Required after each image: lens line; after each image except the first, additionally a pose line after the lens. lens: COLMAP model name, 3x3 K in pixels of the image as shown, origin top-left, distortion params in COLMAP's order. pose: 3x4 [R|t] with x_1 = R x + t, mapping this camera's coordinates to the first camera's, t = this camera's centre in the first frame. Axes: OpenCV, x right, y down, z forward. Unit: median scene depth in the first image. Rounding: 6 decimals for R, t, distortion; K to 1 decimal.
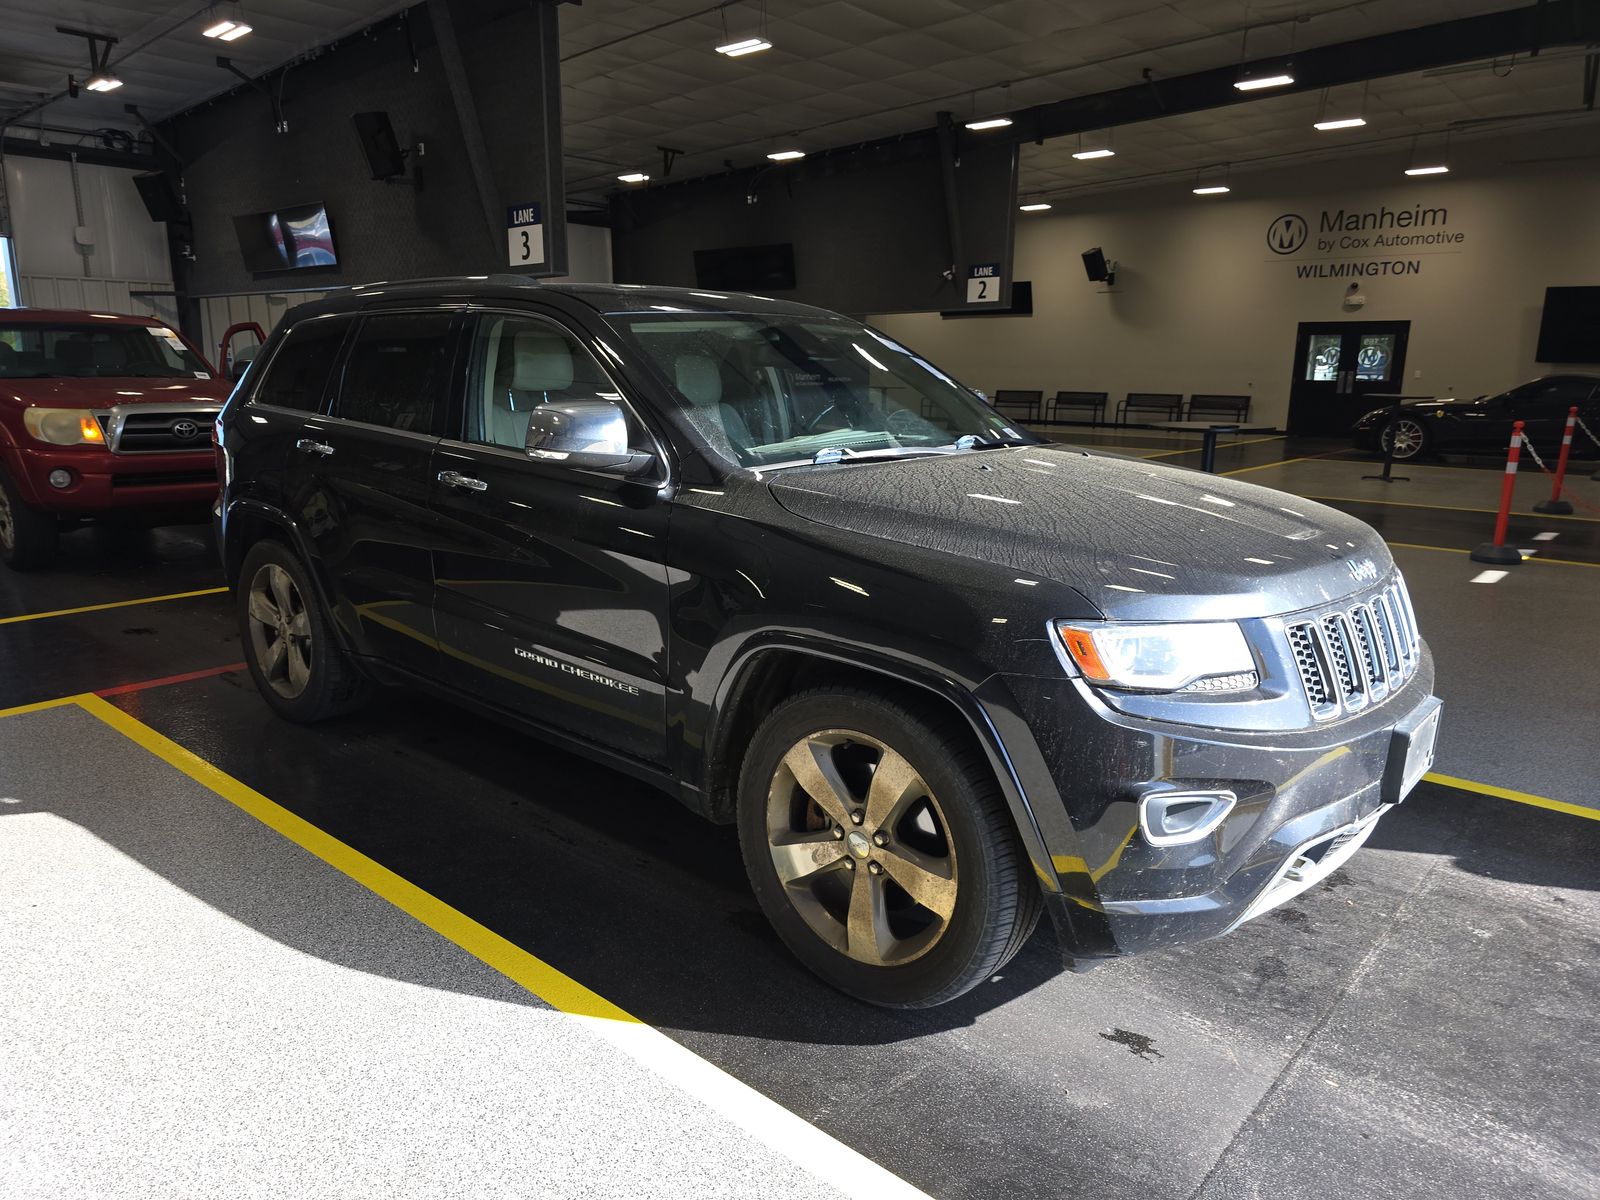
lens RADIAL K [[1080.4, 0, 788.2], [0, 1080.4, 603.6], [0, 0, 1]] dist [0.026820, -0.027701]
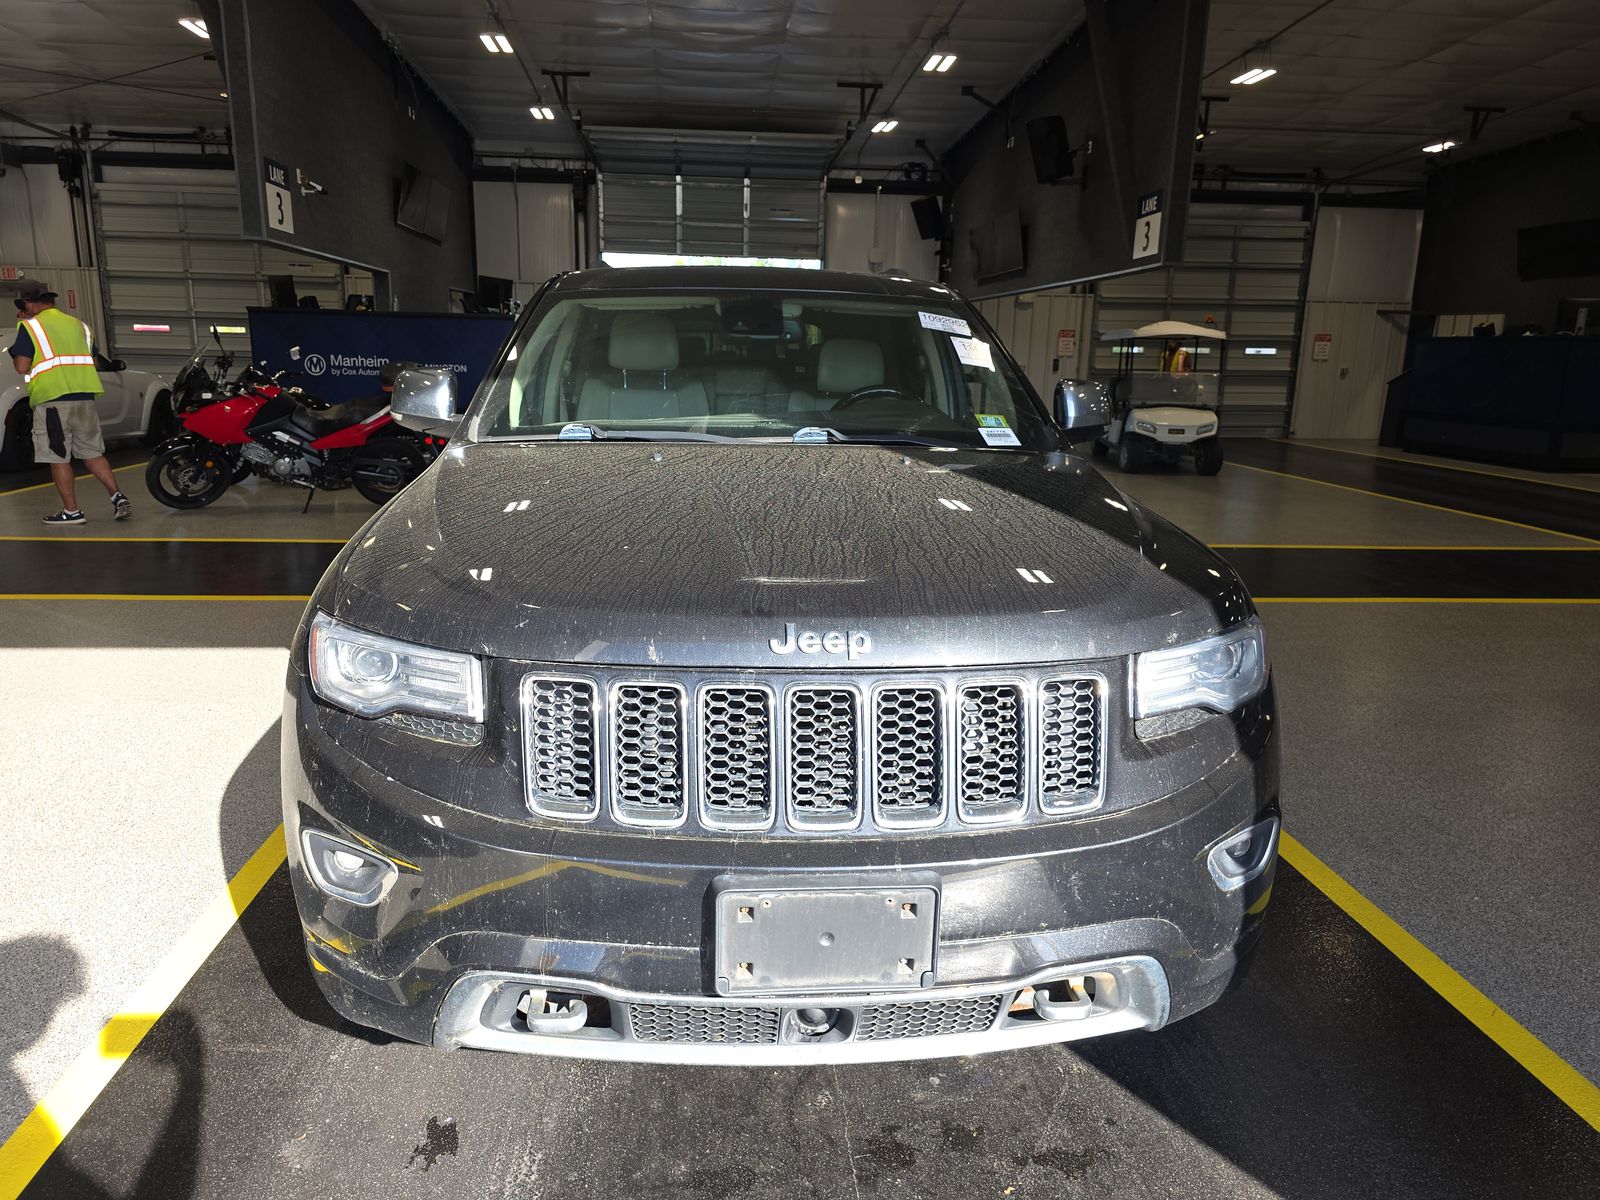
lens RADIAL K [[1080.4, 0, 798.3], [0, 1080.4, 598.3], [0, 0, 1]] dist [0.026820, -0.027701]
pose [[0.718372, 0.158942, -0.677259, 0.221256], [-0.166474, 0.984540, 0.054476, -0.020307], [0.675447, 0.073612, 0.733725, 0.121195]]
